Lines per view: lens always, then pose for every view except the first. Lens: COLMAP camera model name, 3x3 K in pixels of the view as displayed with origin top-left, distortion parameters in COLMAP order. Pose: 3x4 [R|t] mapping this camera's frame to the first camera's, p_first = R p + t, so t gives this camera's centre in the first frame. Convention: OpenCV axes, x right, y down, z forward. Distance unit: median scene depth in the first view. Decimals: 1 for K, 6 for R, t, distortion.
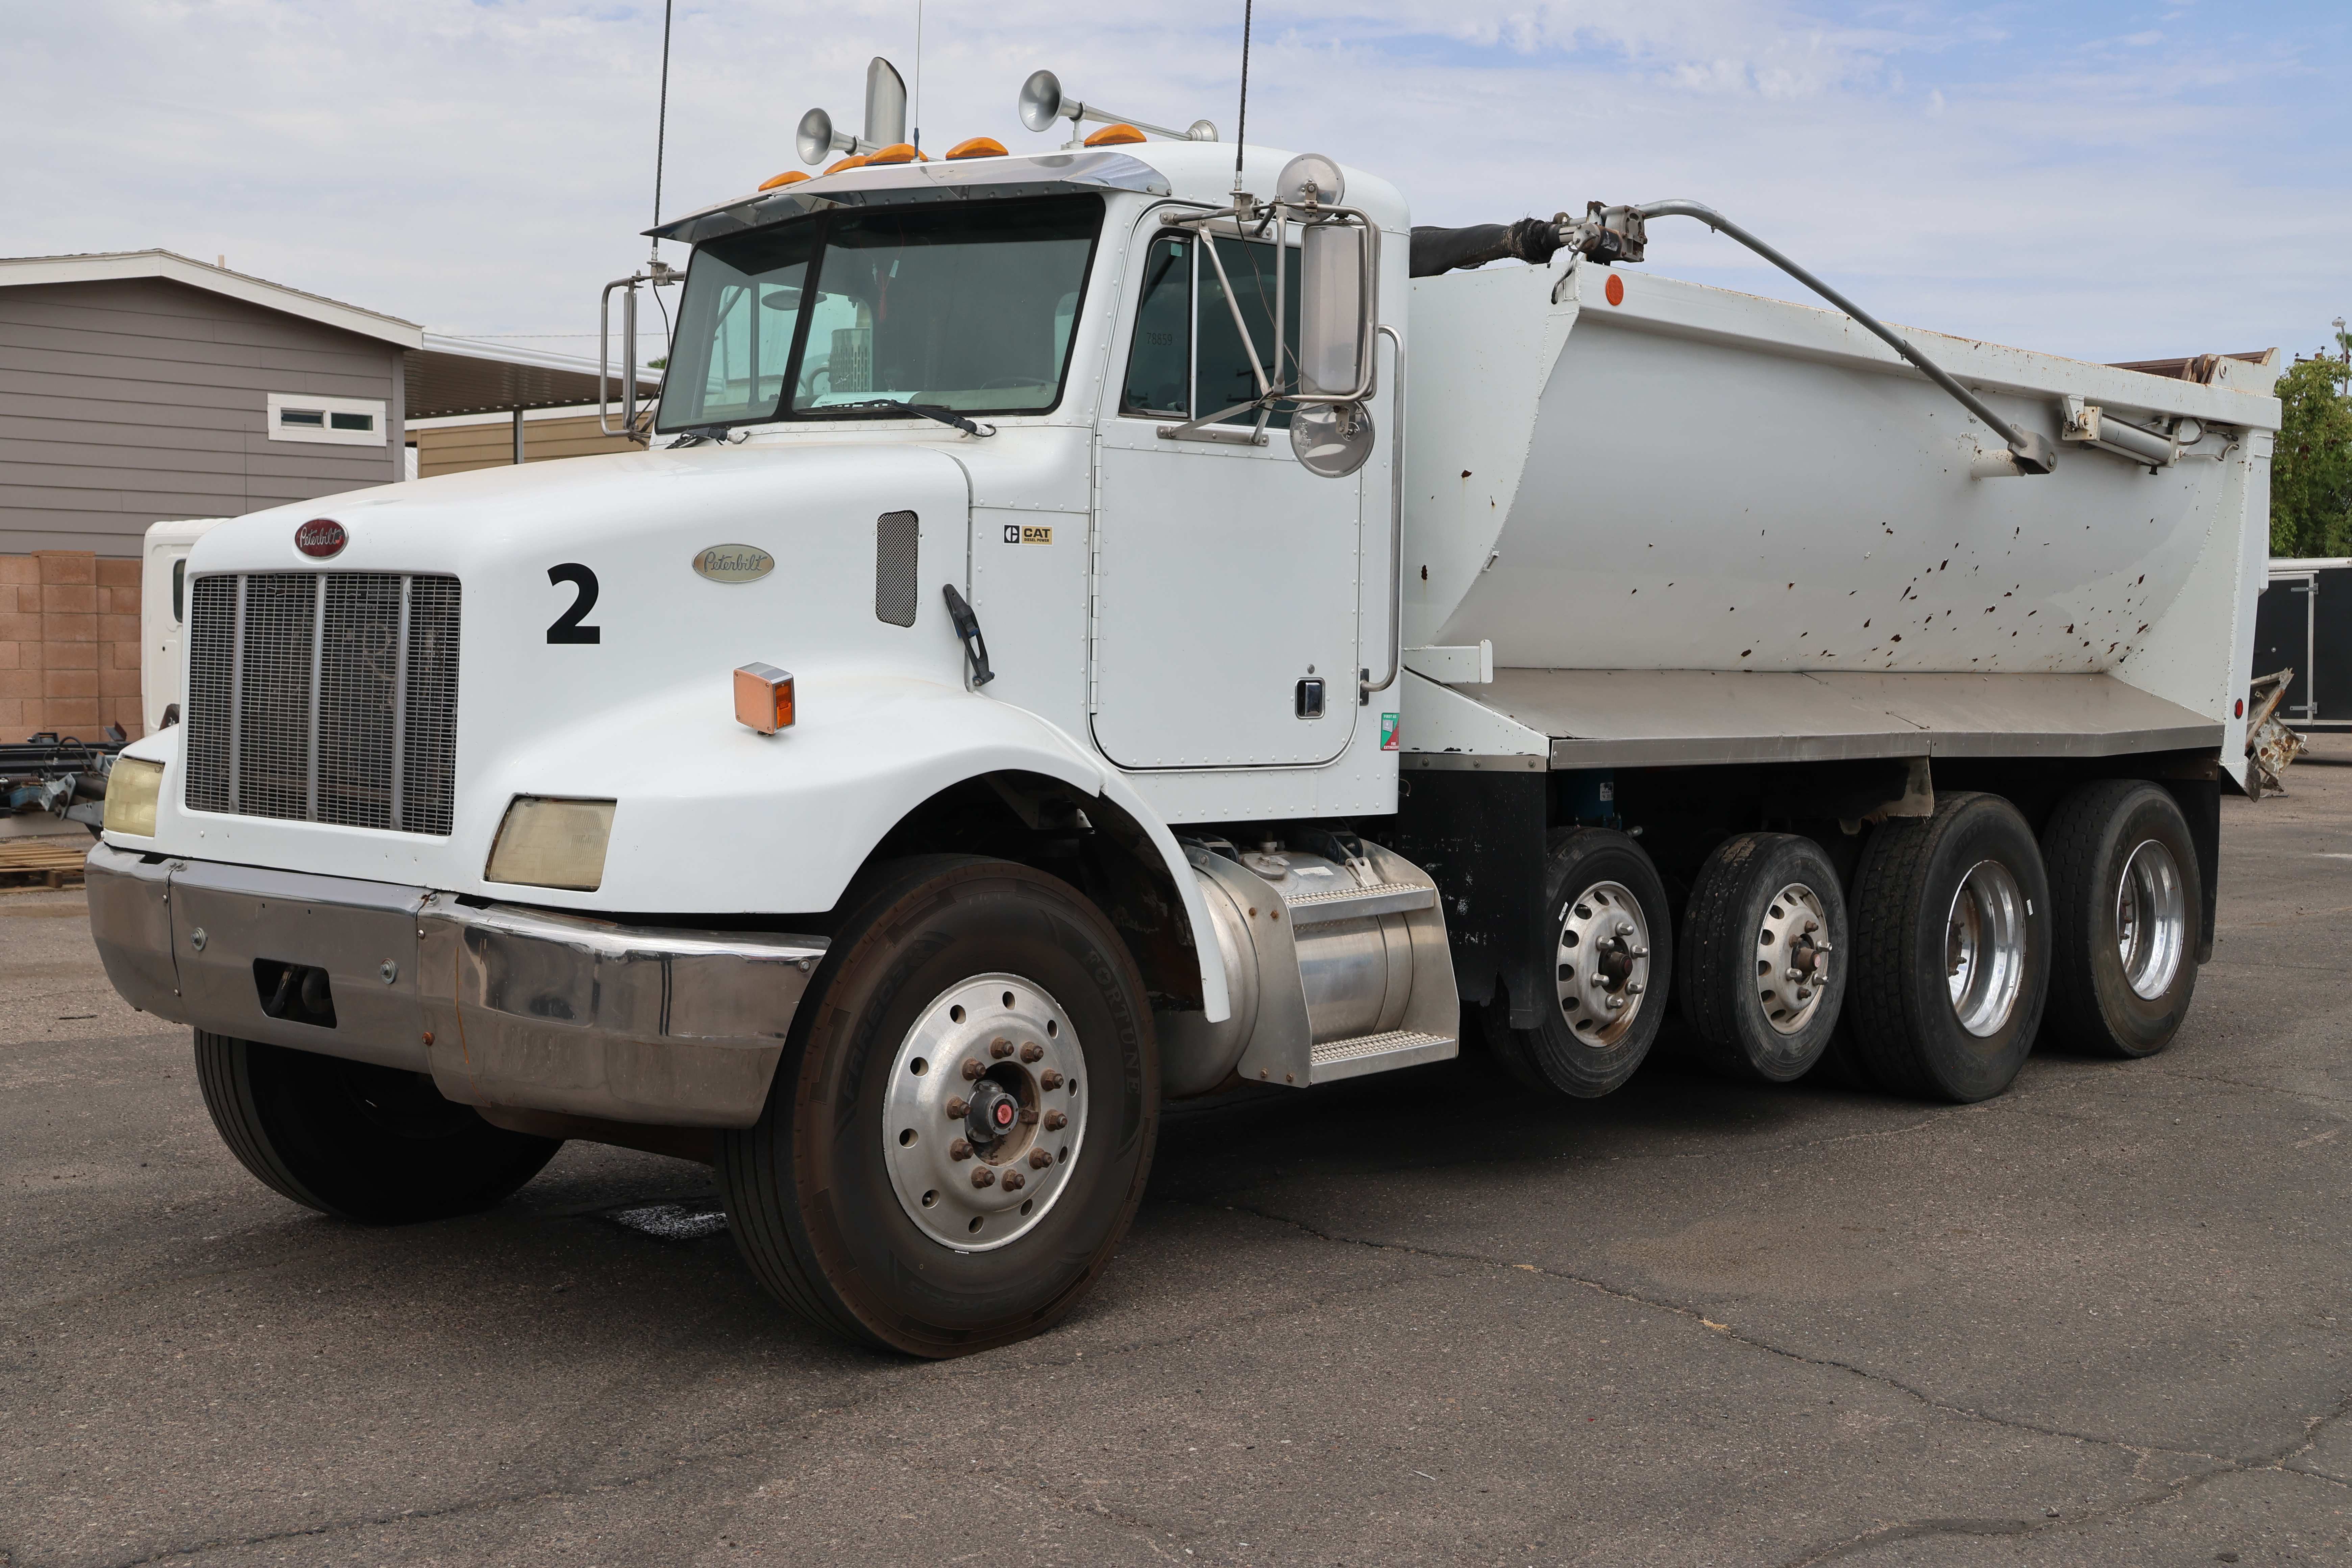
lens RADIAL K [[2809.7, 0, 1176.0], [0, 2809.7, 784.0], [0, 0, 1]] dist [0.036918, 0.030956]
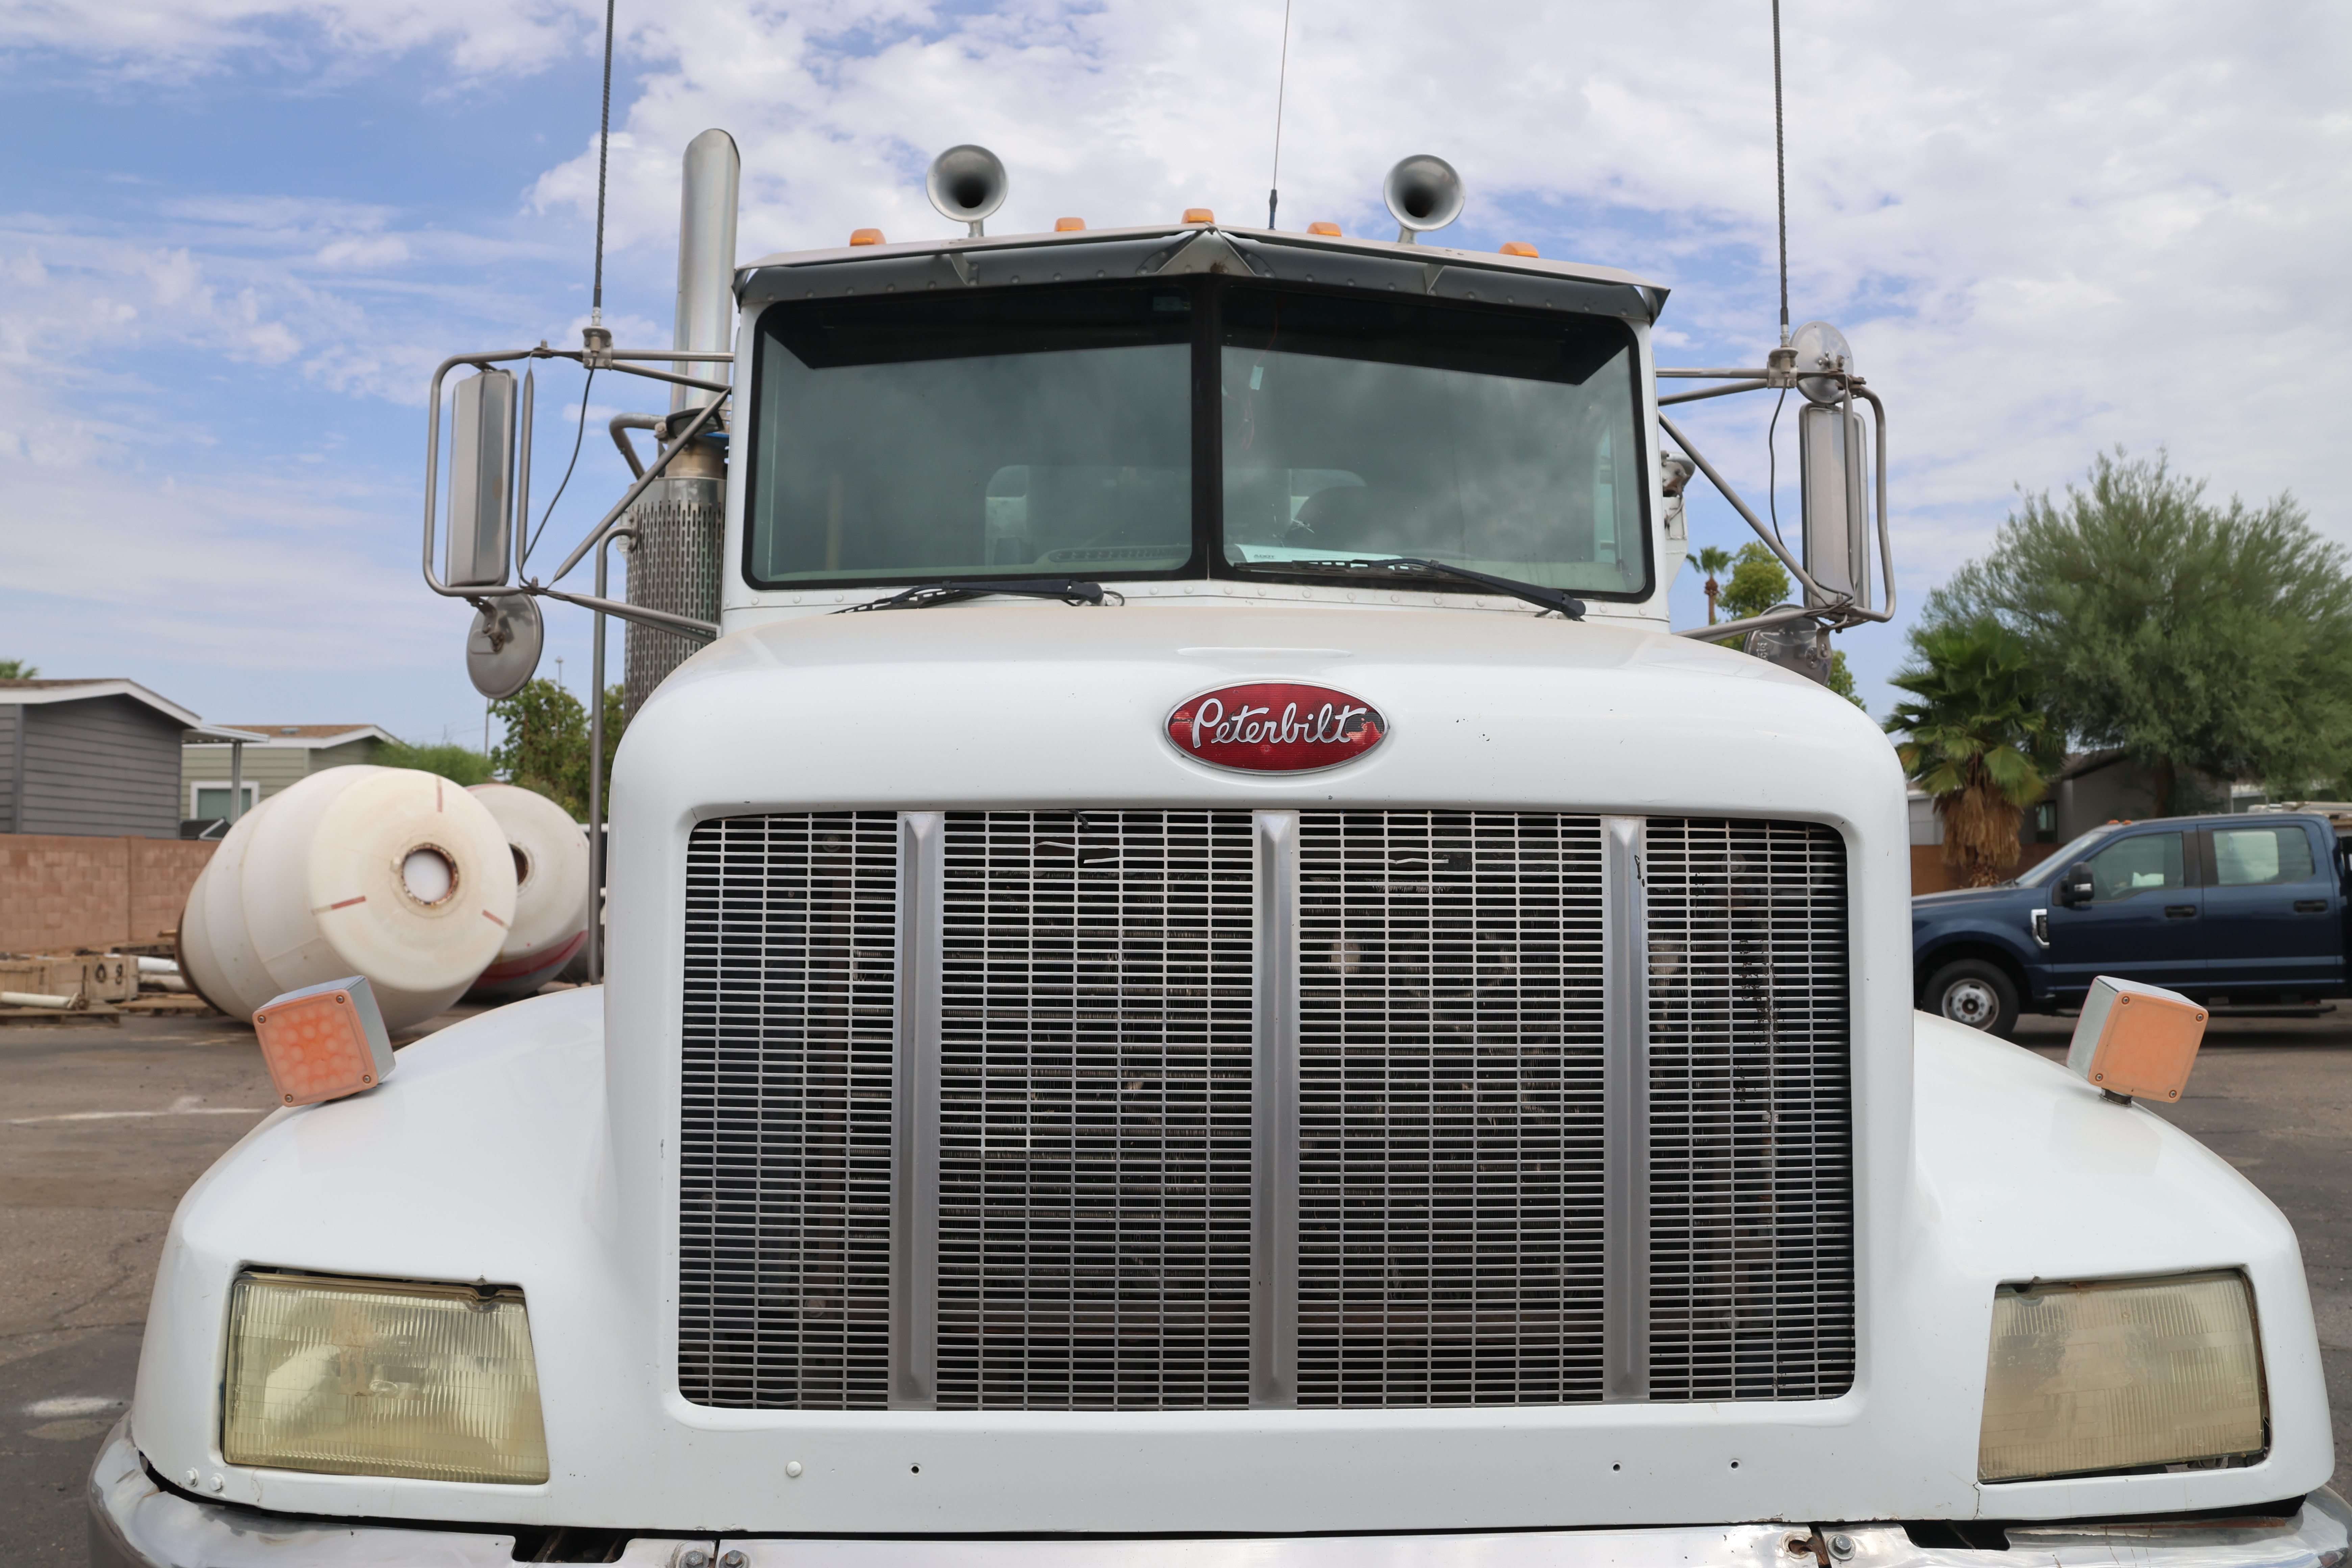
lens RADIAL K [[1977.9, 0, 1176.0], [0, 1977.9, 784.0], [0, 0, 1]] dist [-0.151608, 0.107083]
pose [[0.723280, 0.024822, 0.690108, -0.495561], [0.043394, 0.995745, -0.081295, -0.052836], [-0.689190, 0.088746, 0.719126, 0.763928]]
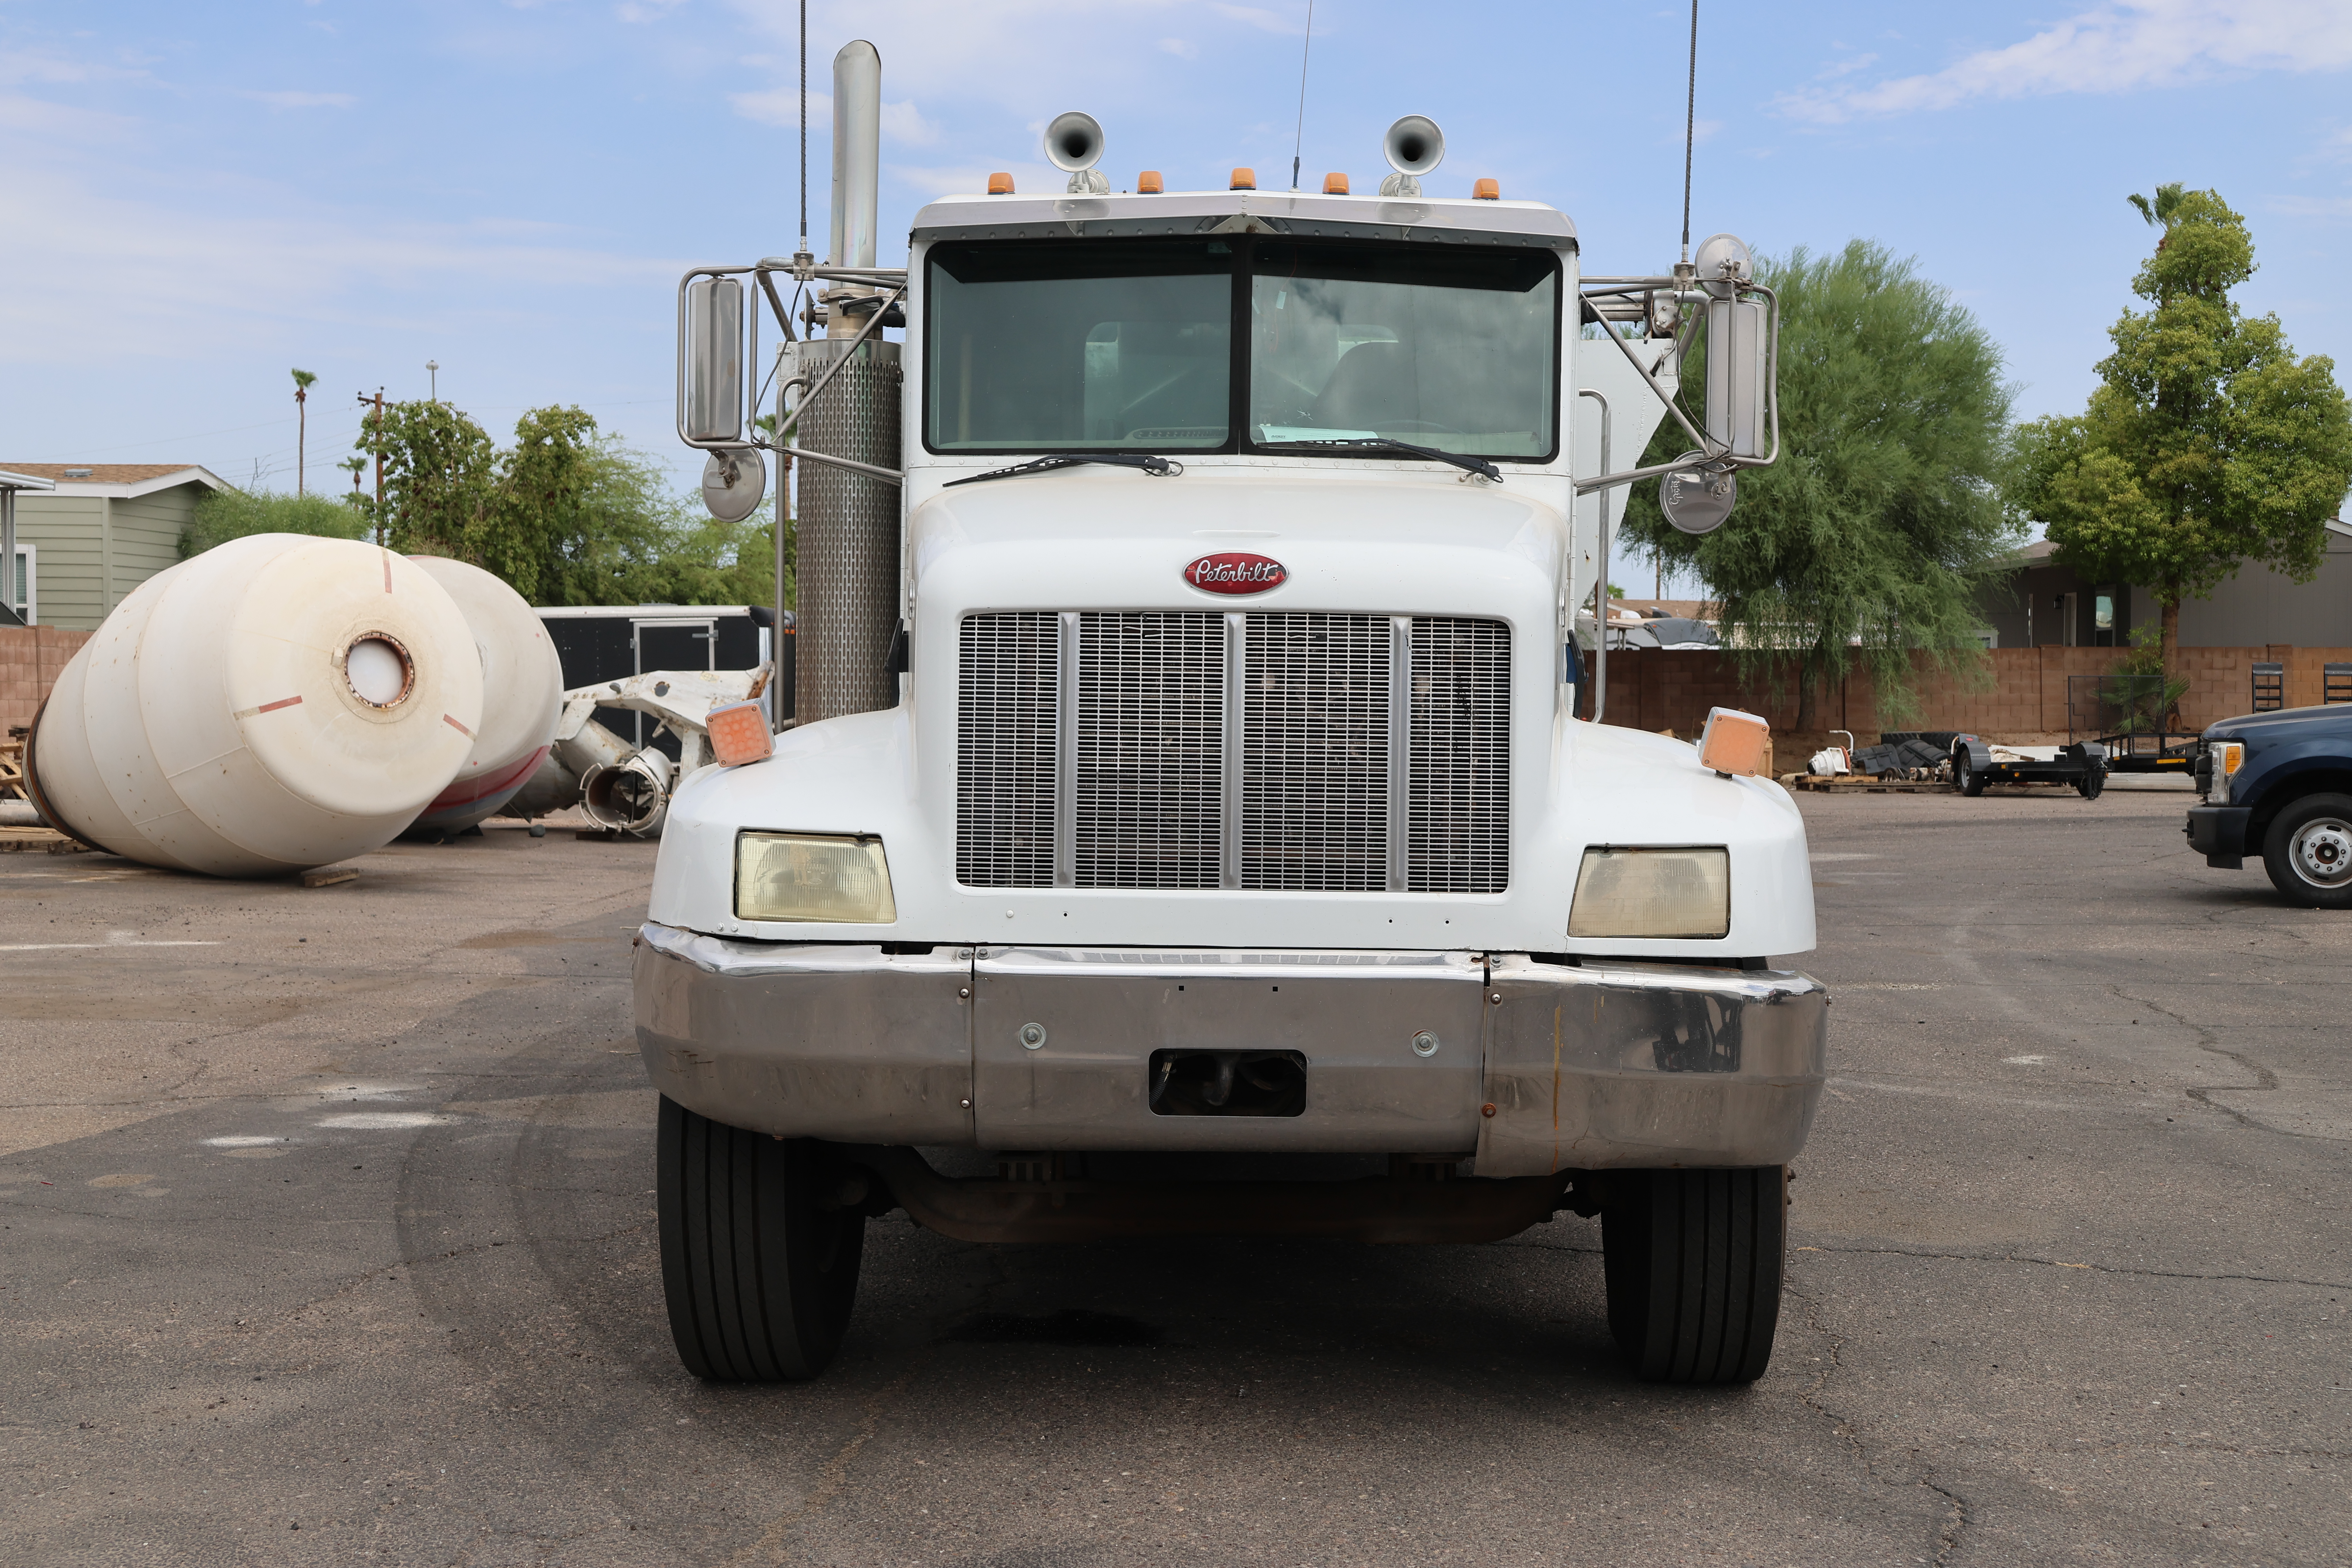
lens RADIAL K [[3045.0, 0, 1176.0], [0, 3045.0, 784.0], [0, 0, 1]] dist [0.011130, 0.458402]
pose [[0.760977, -0.022377, 0.648393, -0.906943], [0.034499, 0.999387, -0.005999, -0.014291], [-0.647861, 0.026934, 0.761282, 0.263888]]
